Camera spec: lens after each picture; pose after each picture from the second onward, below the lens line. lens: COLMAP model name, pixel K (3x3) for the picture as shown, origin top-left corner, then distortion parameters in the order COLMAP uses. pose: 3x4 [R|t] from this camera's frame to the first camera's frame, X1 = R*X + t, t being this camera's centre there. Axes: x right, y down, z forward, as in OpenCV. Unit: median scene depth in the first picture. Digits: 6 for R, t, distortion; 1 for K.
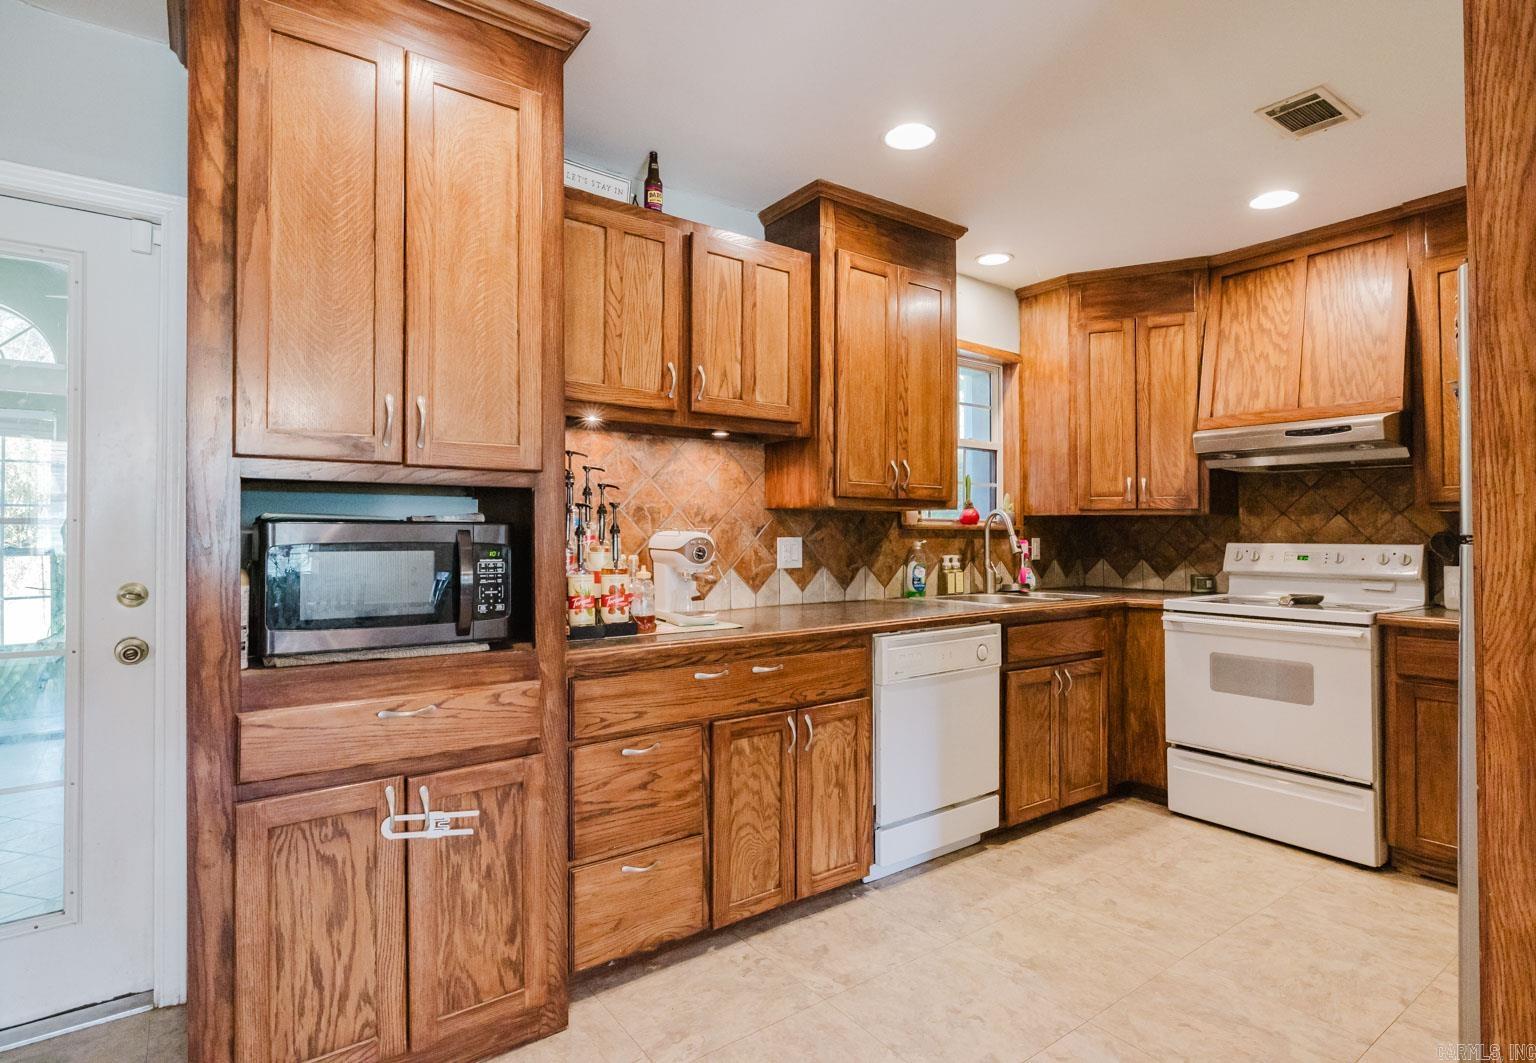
lens RADIAL K [[784.5, 0, 775.6], [0, 784.5, 514.9], [0, 0, 1]] dist [-0.006703, 0.000033]
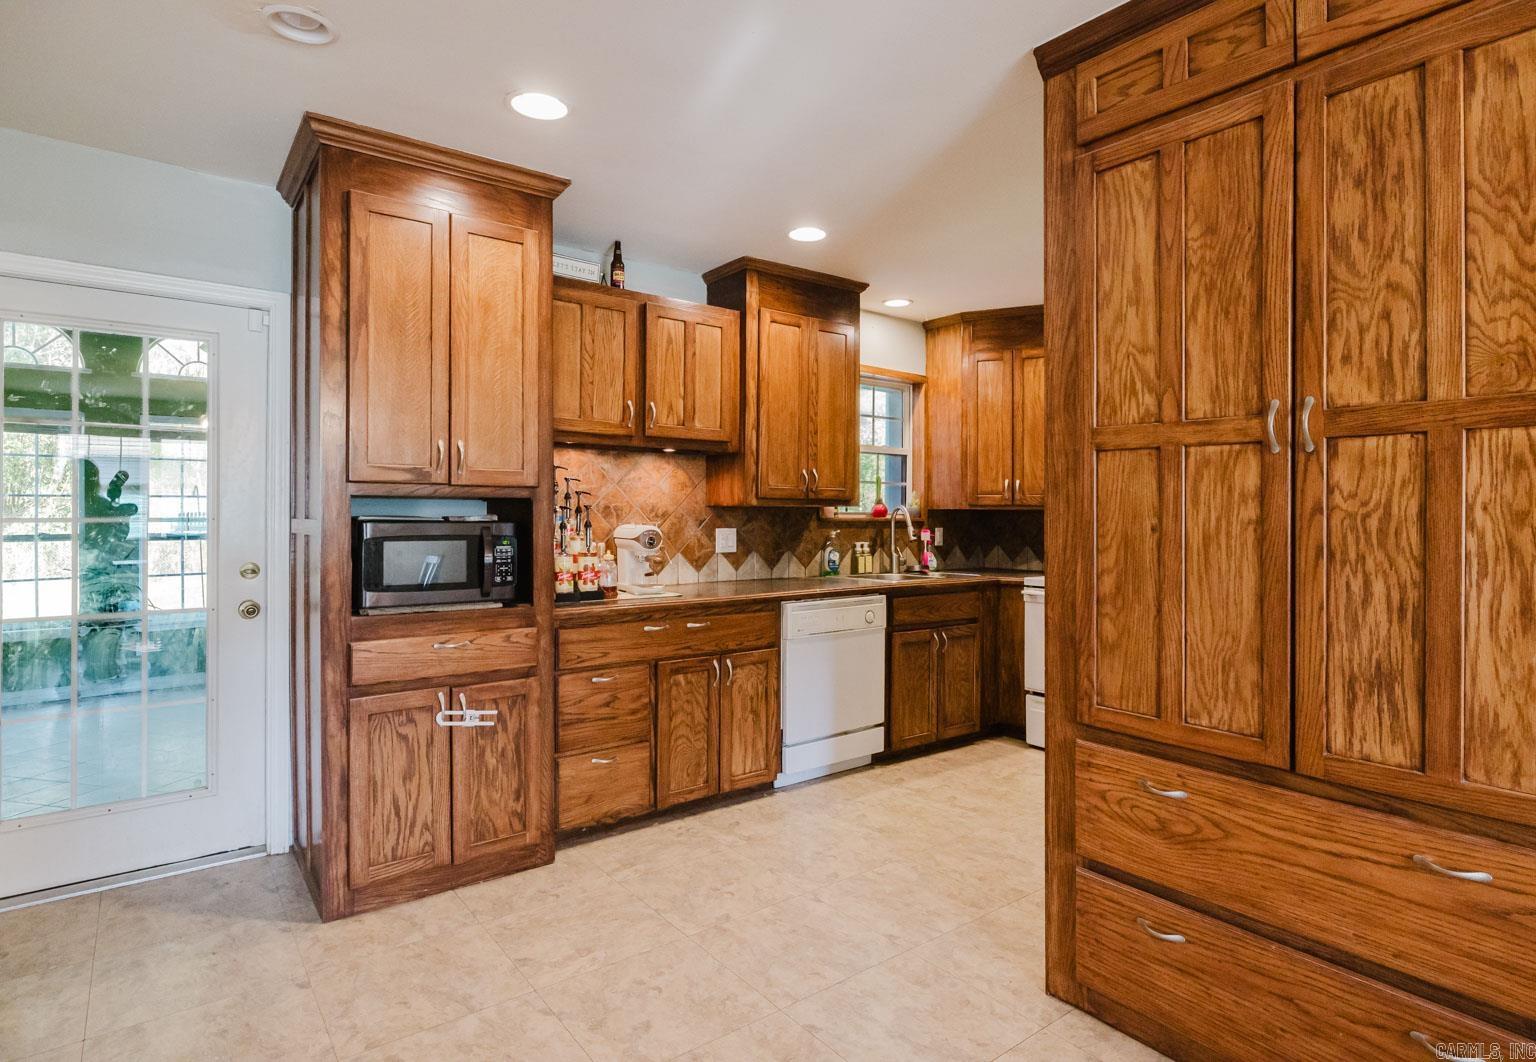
lens RADIAL K [[808.5, 0, 773.5], [0, 808.5, 509.1], [0, 0, 1]] dist [-0.003123, 0.000047]
pose [[0.999792, 0.004658, 0.019839, 0.084830], [-0.004967, 0.999867, 0.015538, -0.028729], [-0.019764, -0.015633, 0.999682, -0.389335]]
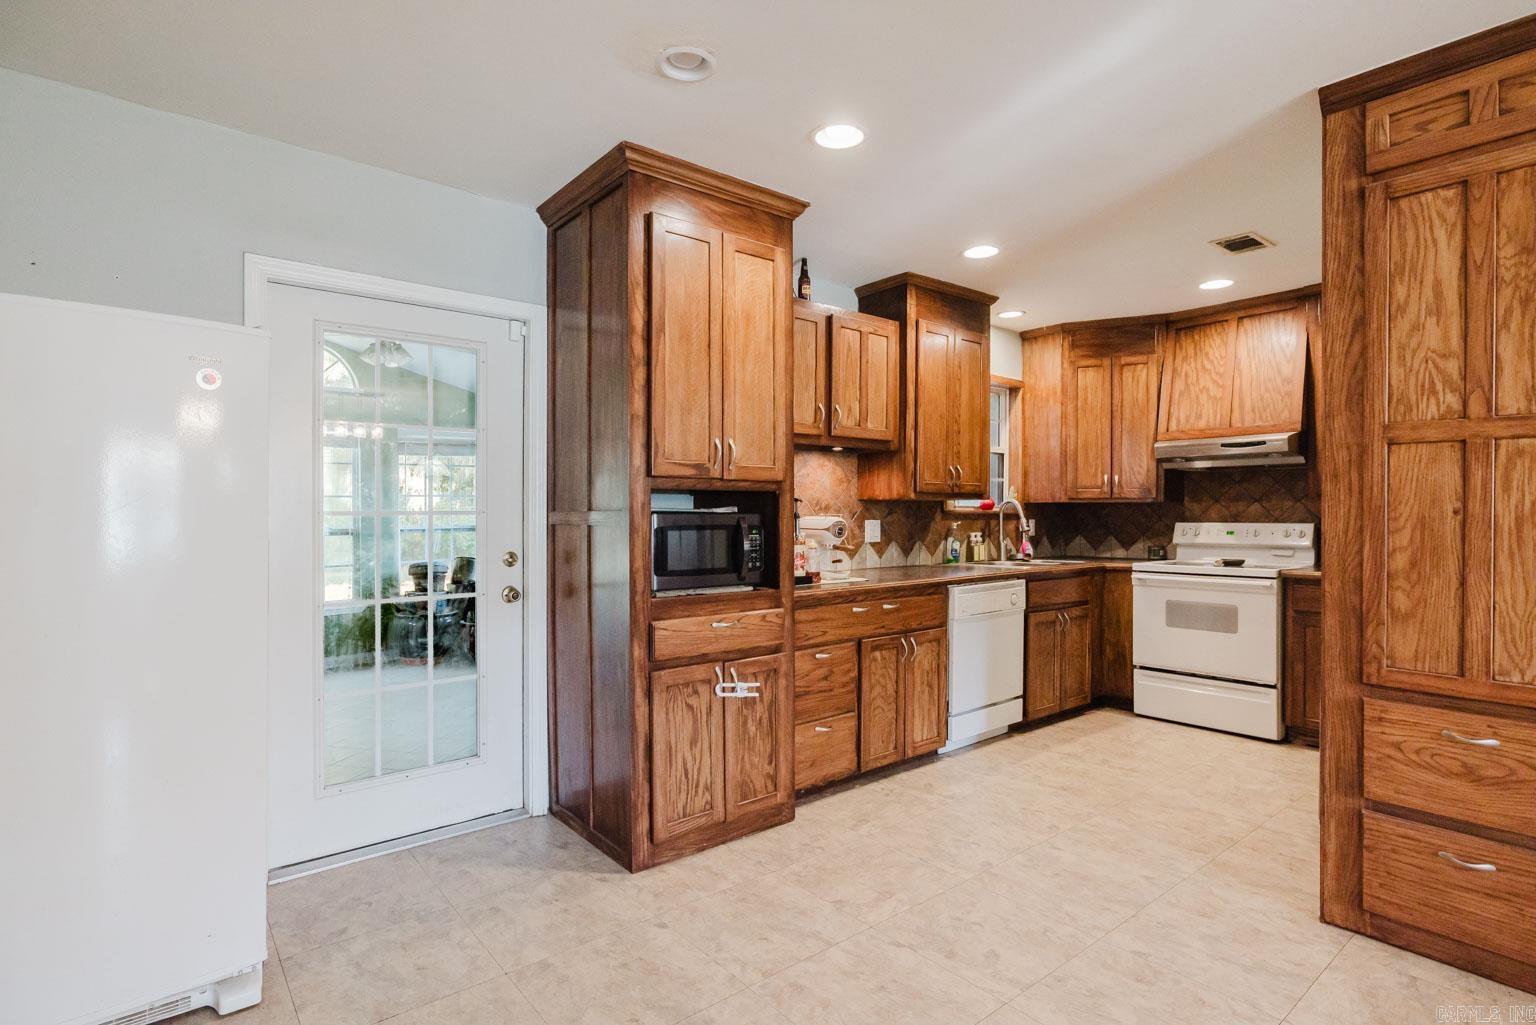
lens RADIAL K [[754.1, 0, 751.1], [0, 754.1, 514.2], [0, 0, 1]] dist [-0.004222, 0.000252]
pose [[0.999397, -0.001582, 0.034680, -0.303930], [0.000706, 0.999681, 0.025250, -0.019213], [-0.034709, -0.025210, 0.999079, -0.416028]]
